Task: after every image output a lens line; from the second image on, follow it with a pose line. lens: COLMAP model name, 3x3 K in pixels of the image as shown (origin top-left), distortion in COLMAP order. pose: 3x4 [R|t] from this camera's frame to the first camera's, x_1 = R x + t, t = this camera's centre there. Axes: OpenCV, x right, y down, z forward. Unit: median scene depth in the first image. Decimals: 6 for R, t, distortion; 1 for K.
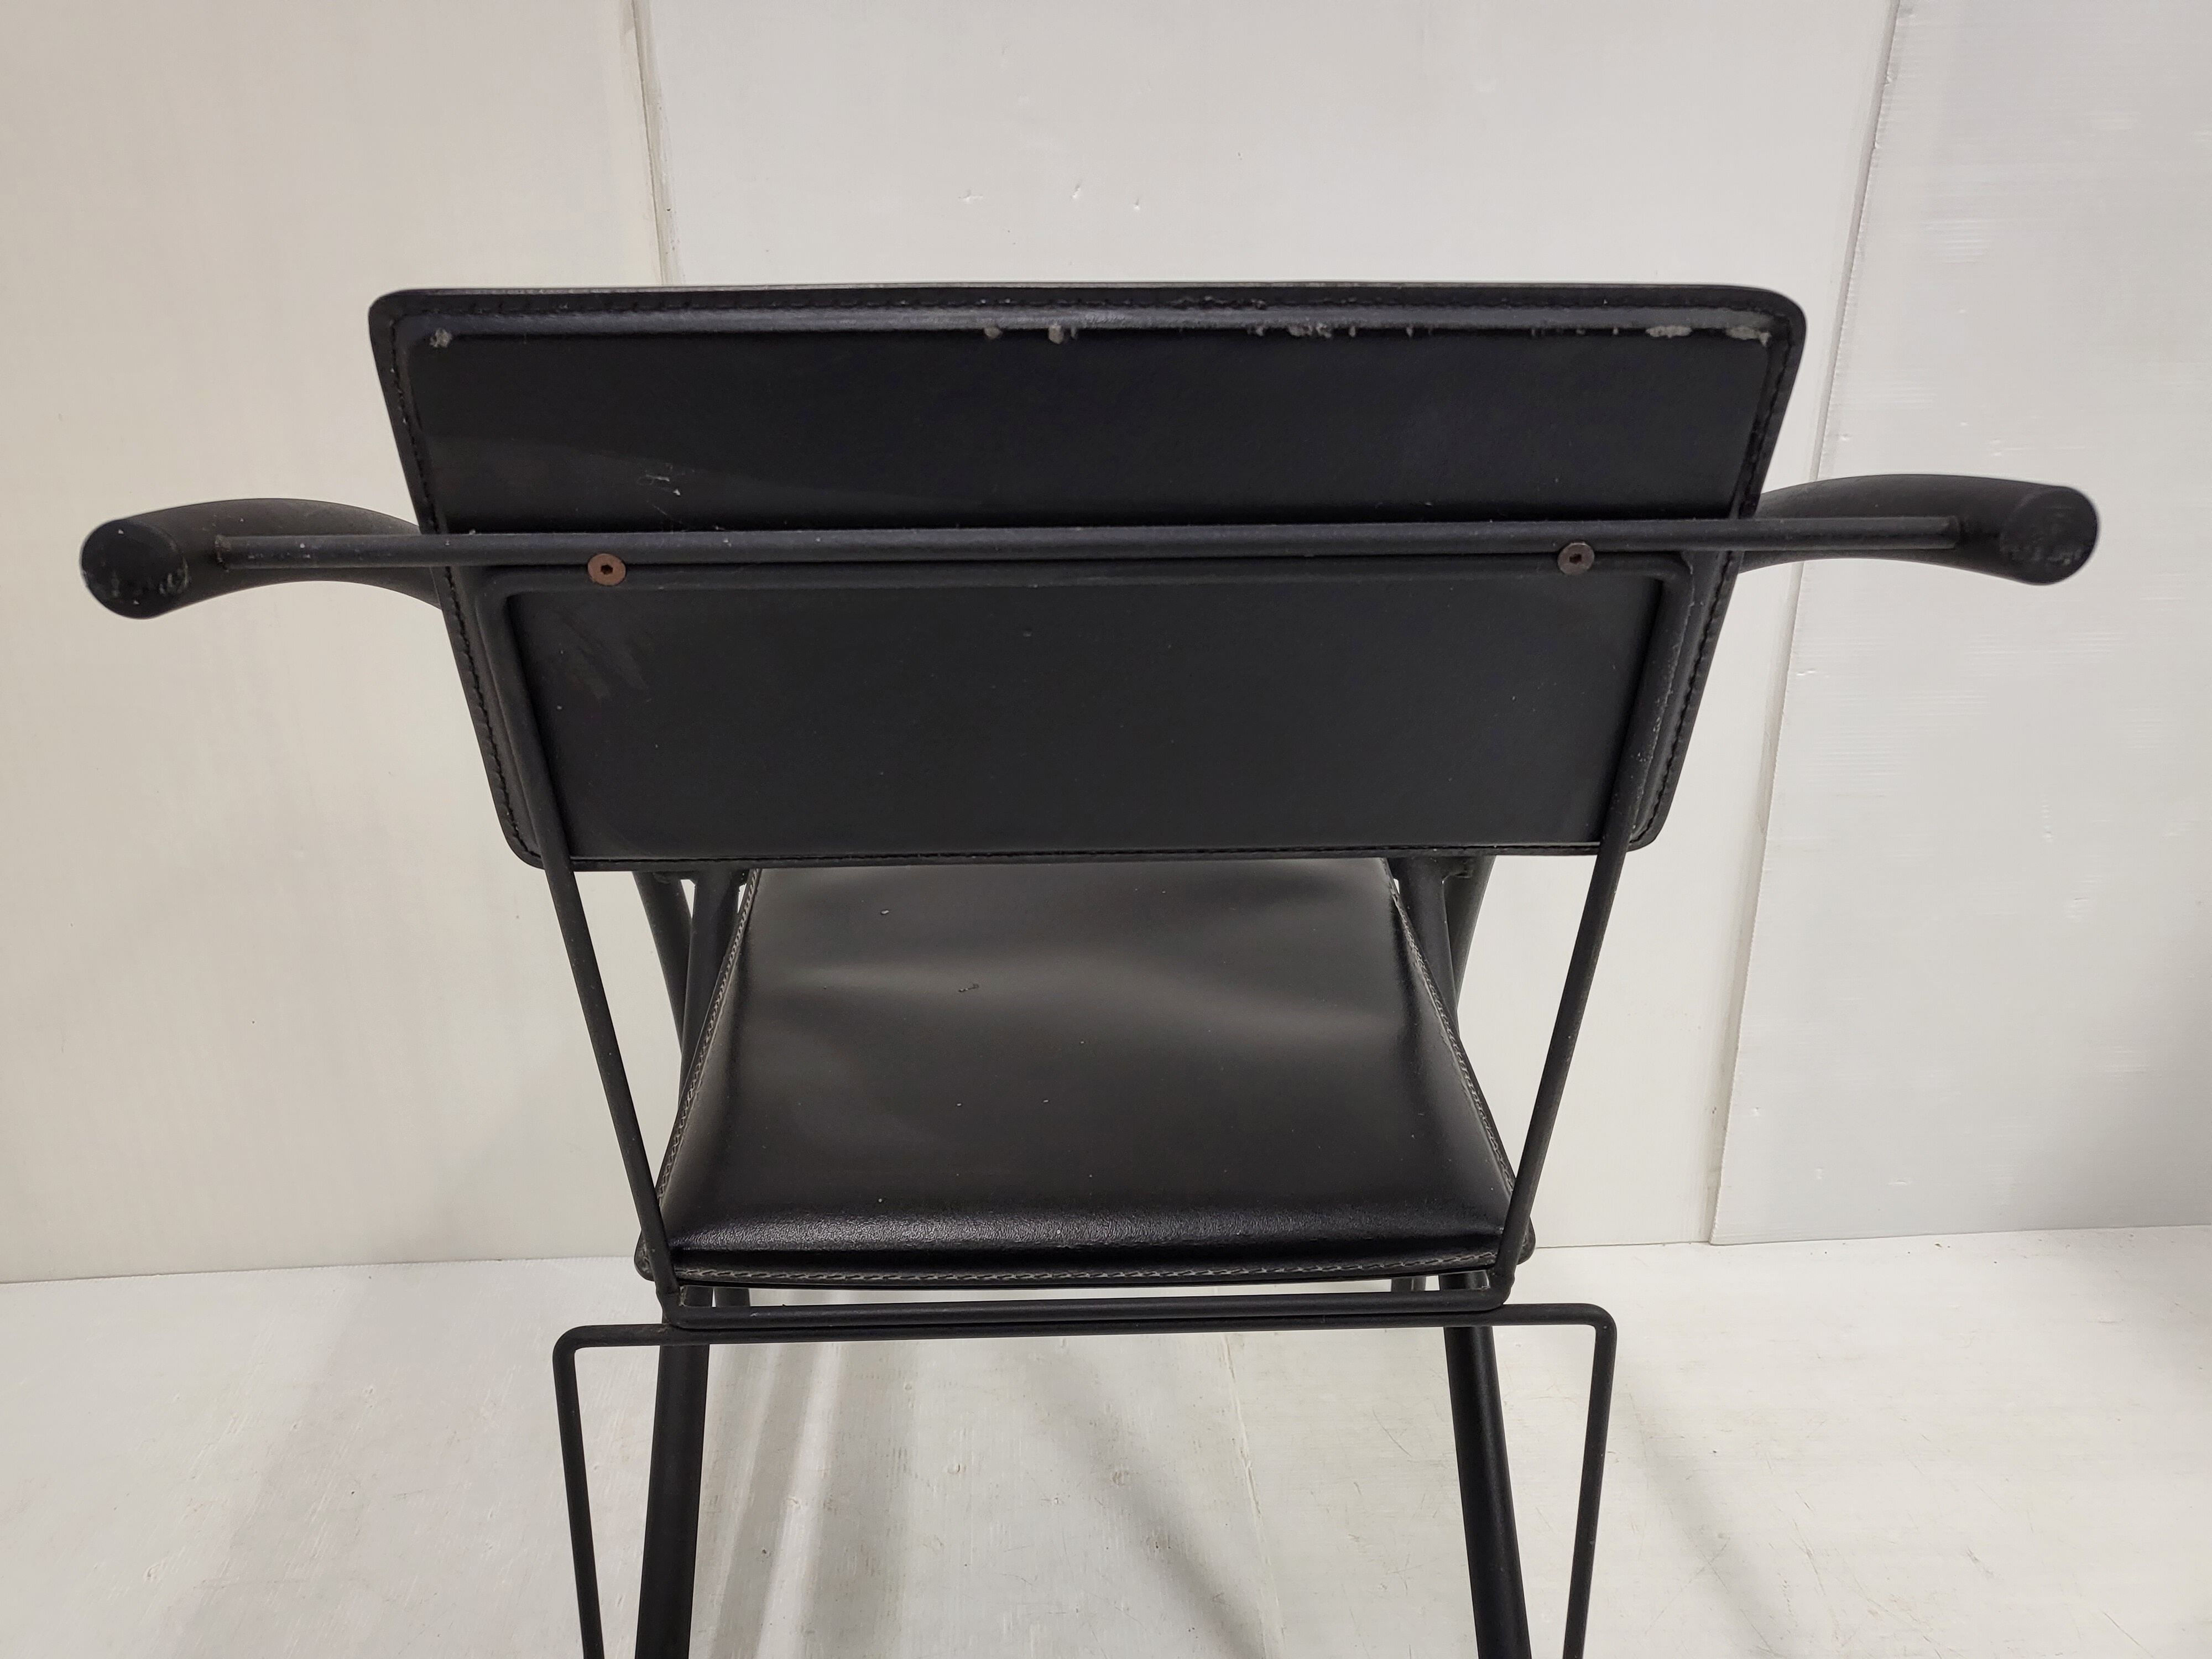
lens RADIAL K [[1792.2, 0, 1094.8], [0, 1792.2, 834.9], [0, 0, 1]] dist [-0.010950, 0.067765]
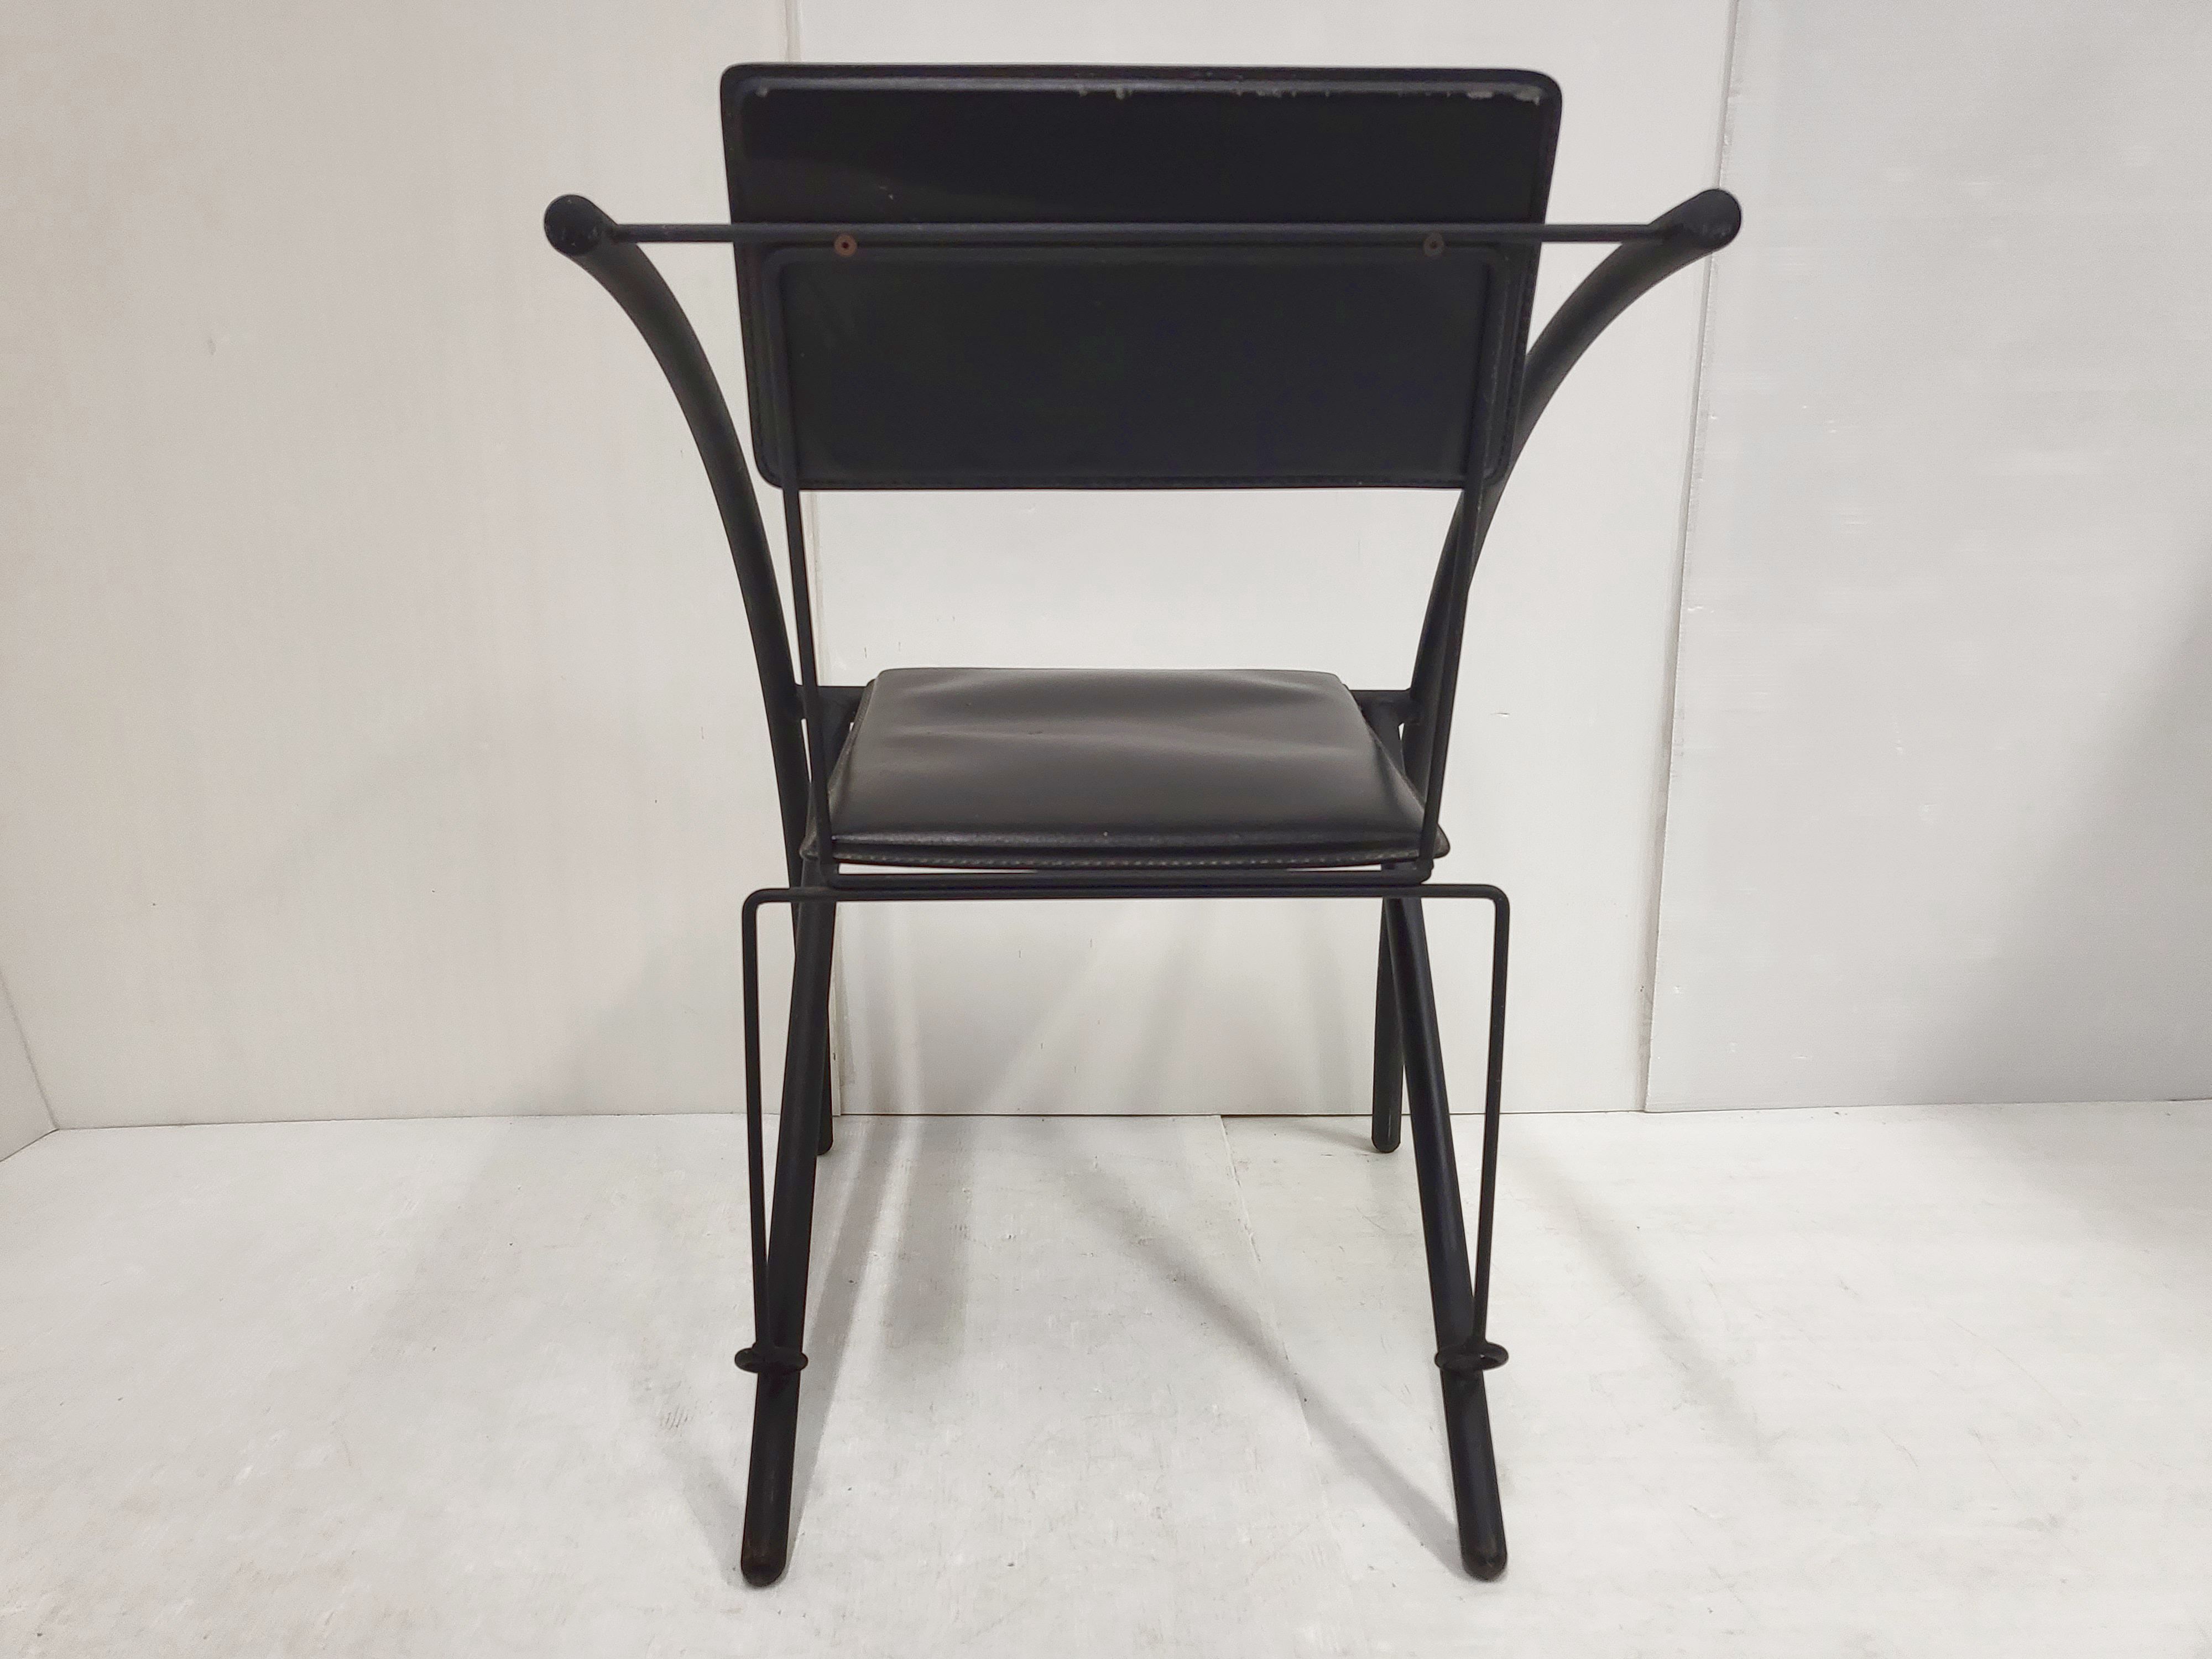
lens RADIAL K [[1792.2, 0, 1094.8], [0, 1792.2, 834.9], [0, 0, 1]] dist [-0.010950, 0.067765]
pose [[0.999937, 0.006745, -0.009012, -0.023712], [-0.007912, 0.990619, -0.136423, 0.607270], [0.008007, 0.136486, 0.990610, -0.555021]]
